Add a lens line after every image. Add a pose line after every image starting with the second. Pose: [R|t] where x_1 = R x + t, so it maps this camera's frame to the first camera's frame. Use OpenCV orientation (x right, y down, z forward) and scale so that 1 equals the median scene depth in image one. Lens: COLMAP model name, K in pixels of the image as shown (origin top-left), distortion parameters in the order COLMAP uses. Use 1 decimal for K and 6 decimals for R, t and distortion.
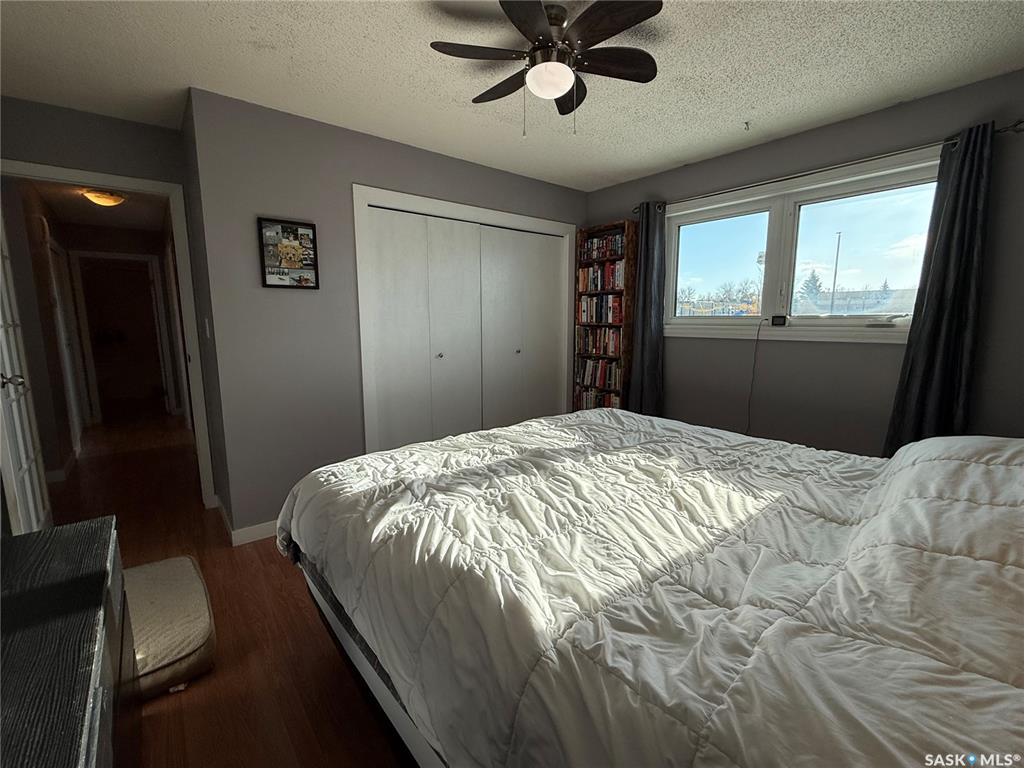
lens RADIAL K [[451.8, 0, 512.0], [0, 451.8, 384.0], [0, 0, 1]] dist [-0.000671, -0.000387]
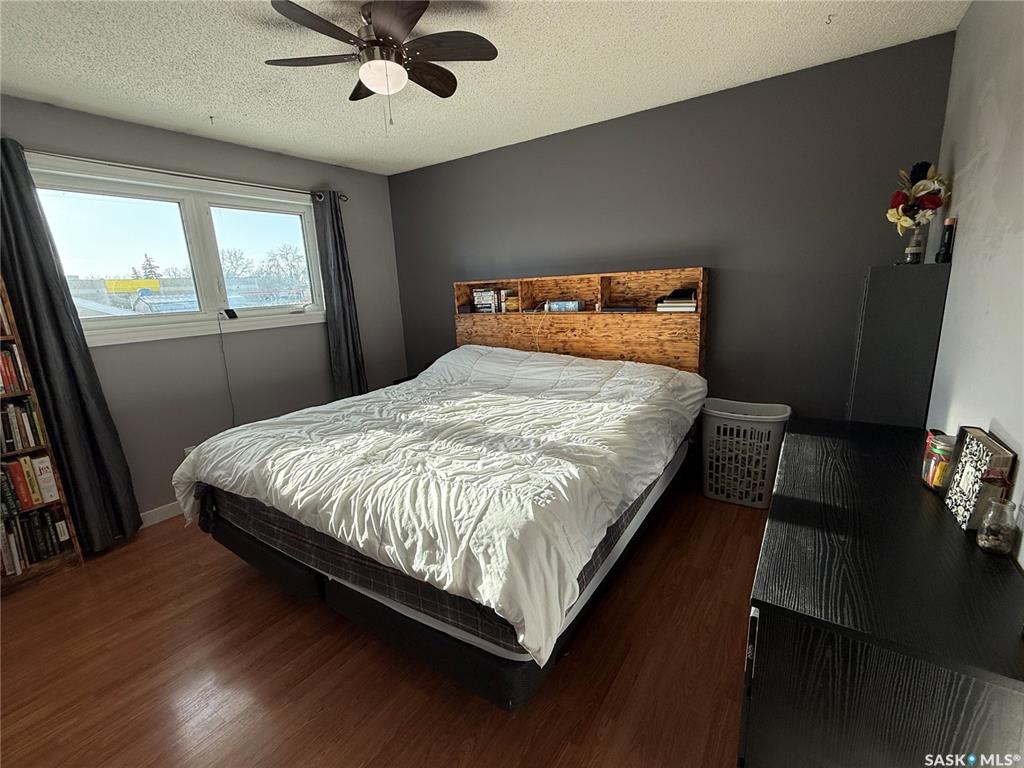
lens RADIAL K [[451.8, 0, 512.0], [0, 451.8, 384.0], [0, 0, 1]] dist [-0.000671, -0.000387]
pose [[-0.299689, -0.188199, 0.935290, -0.979692], [0.186127, 0.949979, 0.250794, -0.191809], [-0.935705, 0.249243, -0.249669, 1.035898]]
